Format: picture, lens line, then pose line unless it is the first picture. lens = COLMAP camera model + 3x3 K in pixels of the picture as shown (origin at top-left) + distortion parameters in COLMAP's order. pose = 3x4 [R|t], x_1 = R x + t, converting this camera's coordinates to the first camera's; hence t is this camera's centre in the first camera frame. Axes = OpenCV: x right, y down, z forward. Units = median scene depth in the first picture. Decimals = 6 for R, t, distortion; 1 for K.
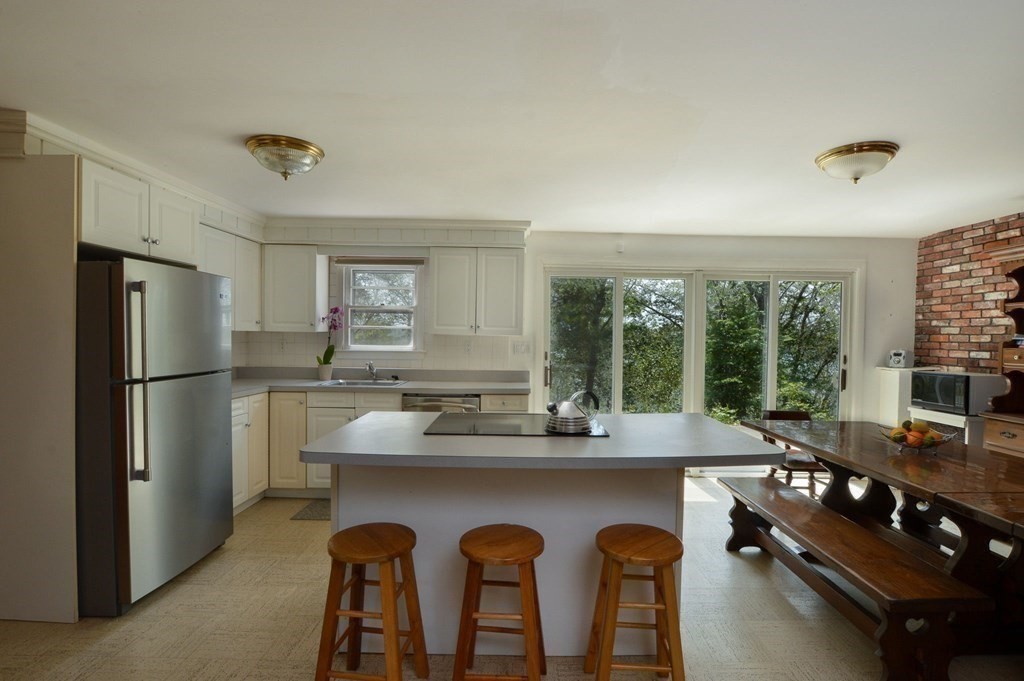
lens RADIAL K [[501.4, 0, 522.3], [0, 501.4, 347.3], [0, 0, 1]] dist [-0.030144, 0.001906]
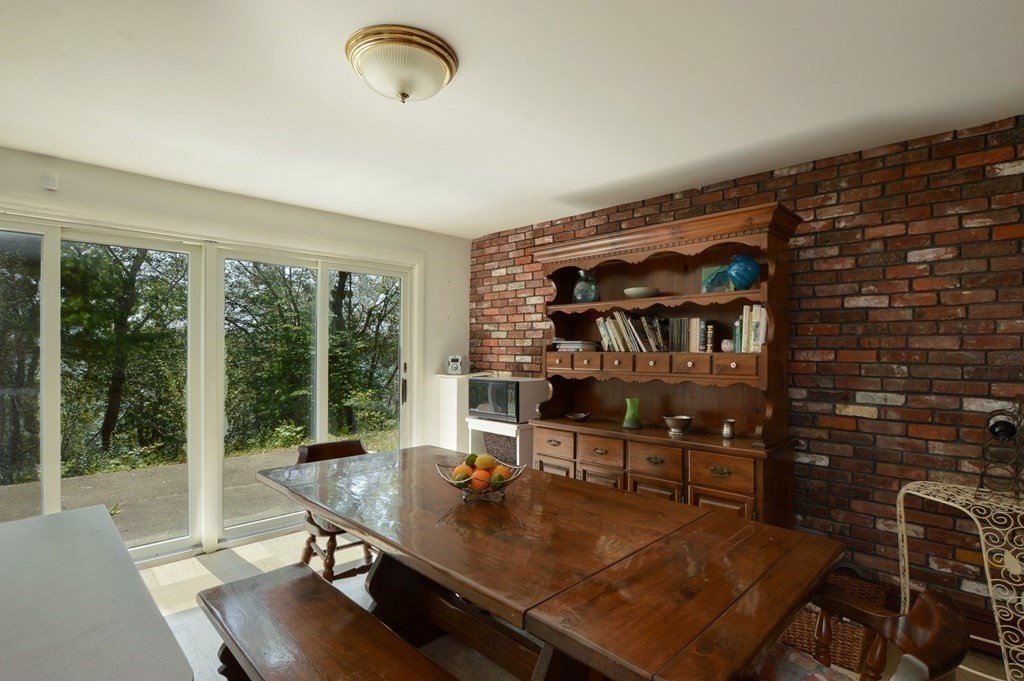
lens RADIAL K [[501.4, 0, 514.3], [0, 501.4, 344.3], [0, 0, 1]] dist [-0.030144, 0.001906]
pose [[0.714775, -0.003812, 0.699344, 0.199914], [0.018972, 0.999723, -0.013940, -0.000481], [-0.699097, 0.023232, 0.714649, 0.272019]]
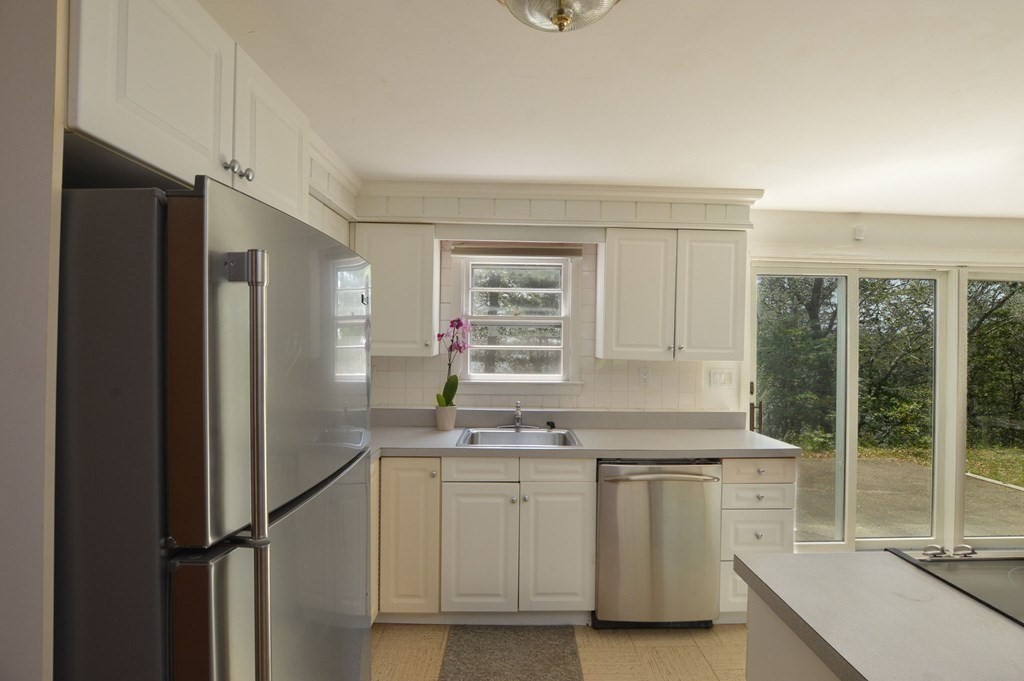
lens RADIAL K [[501.4, 0, 520.0], [0, 501.4, 346.9], [0, 0, 1]] dist [-0.030144, 0.001906]
pose [[0.999919, -0.002130, 0.012523, -0.312052], [0.002344, 0.999850, -0.017138, -0.032259], [-0.012485, 0.017166, 0.999775, 0.344560]]
